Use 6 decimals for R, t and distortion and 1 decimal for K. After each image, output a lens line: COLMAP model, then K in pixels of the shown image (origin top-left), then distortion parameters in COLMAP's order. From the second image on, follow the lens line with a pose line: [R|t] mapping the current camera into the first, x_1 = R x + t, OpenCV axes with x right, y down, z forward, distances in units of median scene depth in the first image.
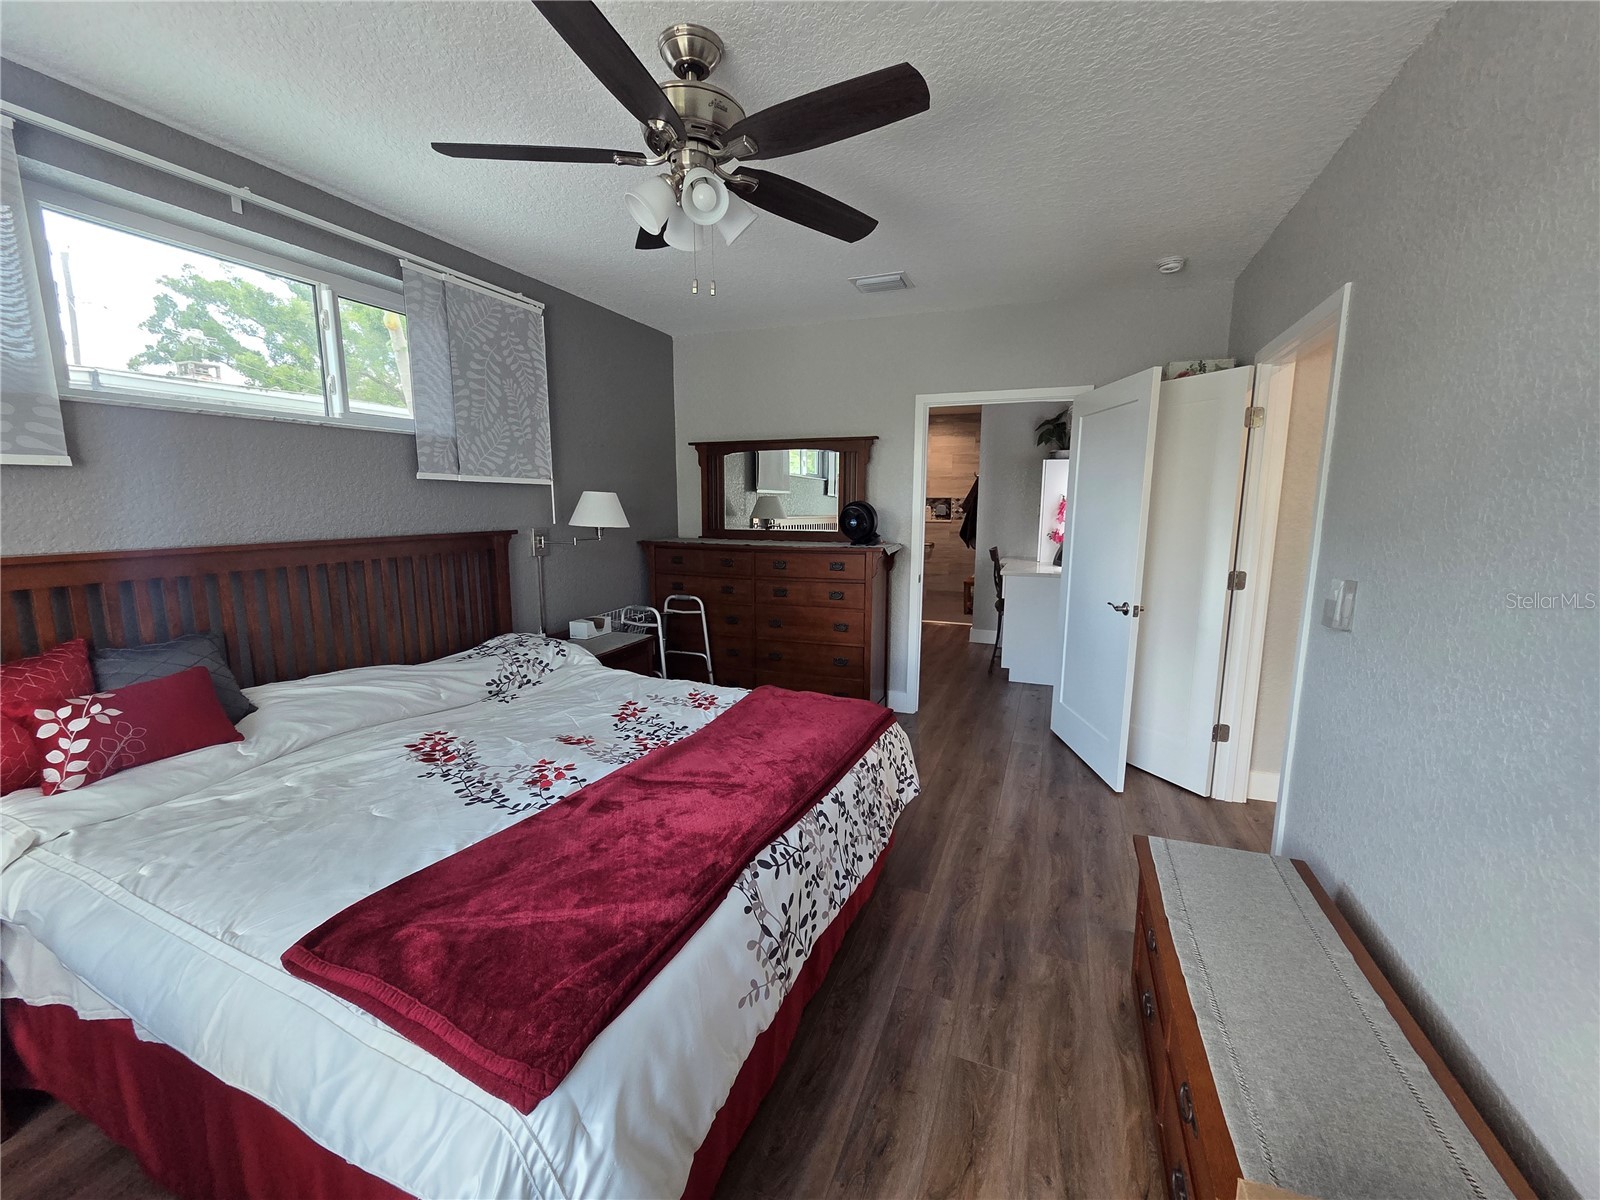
lens RADIAL K [[649.8, 0, 799.4], [0, 649.8, 599.9], [0, 0, 1]] dist [-0.000083, -0.000003]
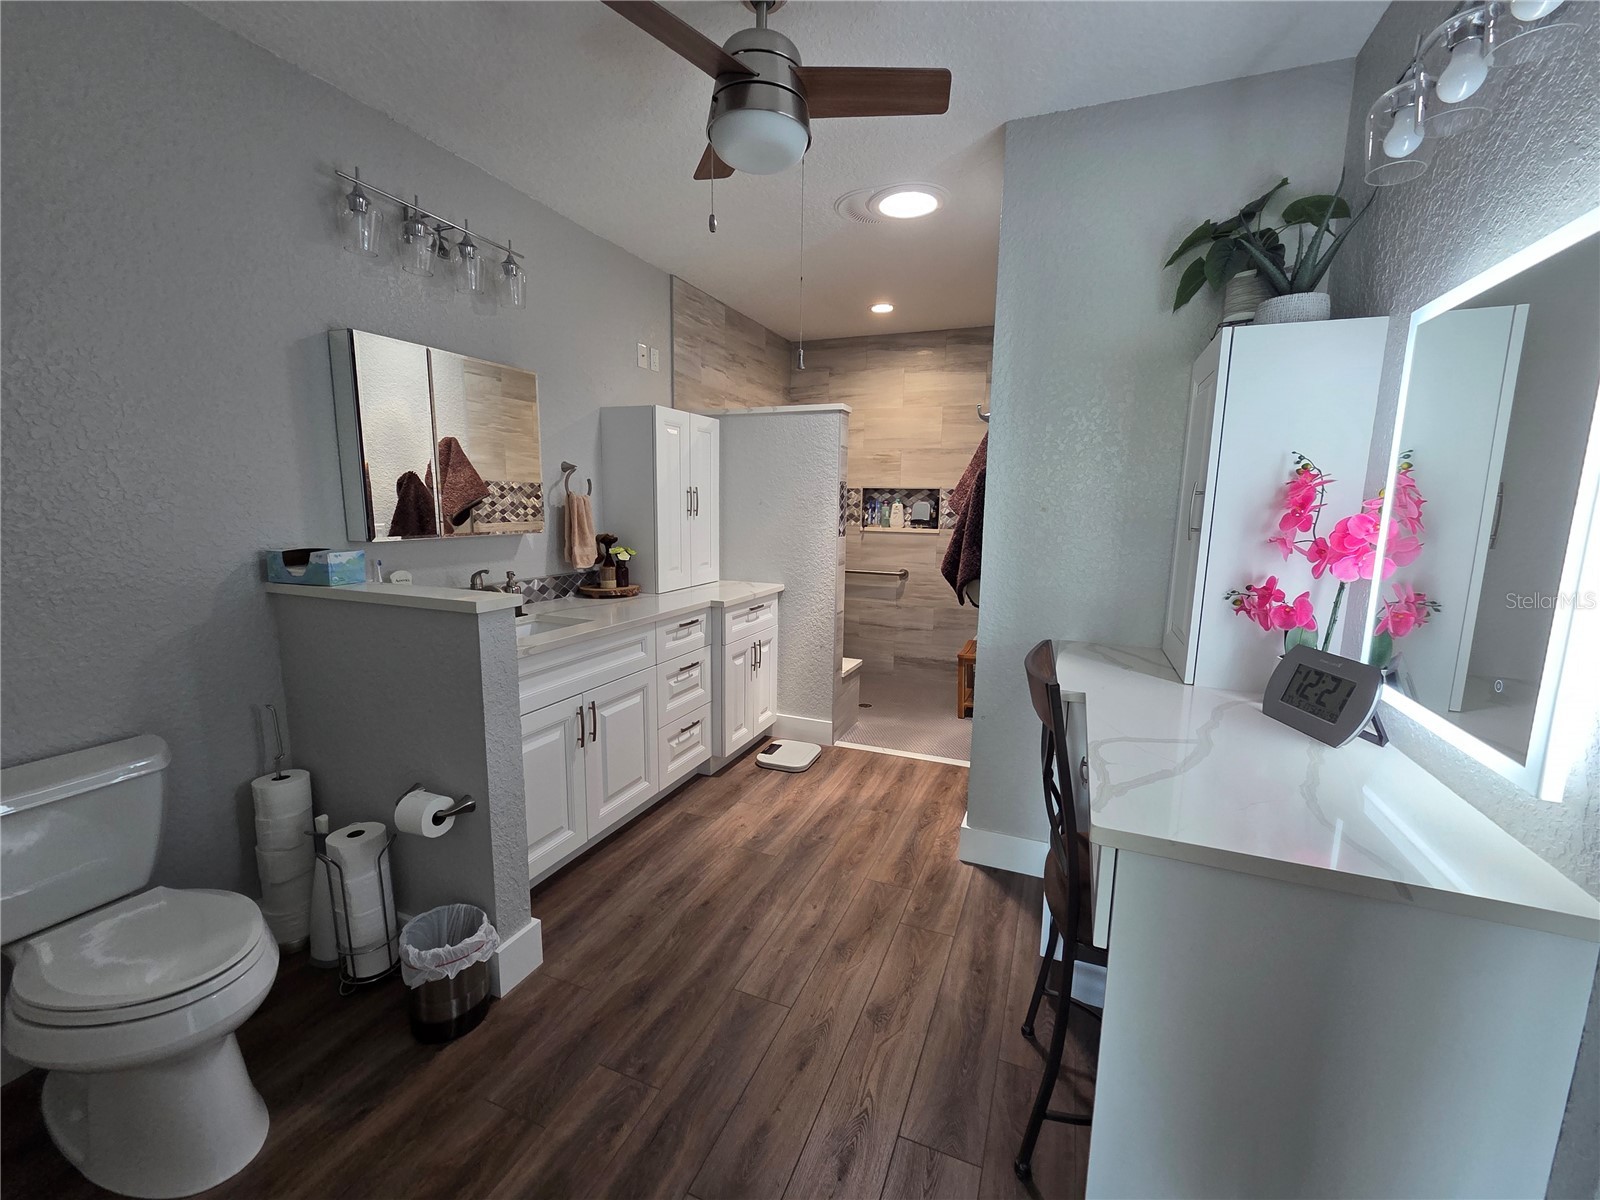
lens RADIAL K [[649.8, 0, 801.4], [0, 649.8, 602.7], [0, 0, 1]] dist [-0.000083, -0.000003]
pose [[0.999827, 0.004997, -0.017892, 0.129462], [-0.004975, 0.999987, 0.001237, -0.062885], [0.017898, -0.001148, 0.999839, 0.462950]]
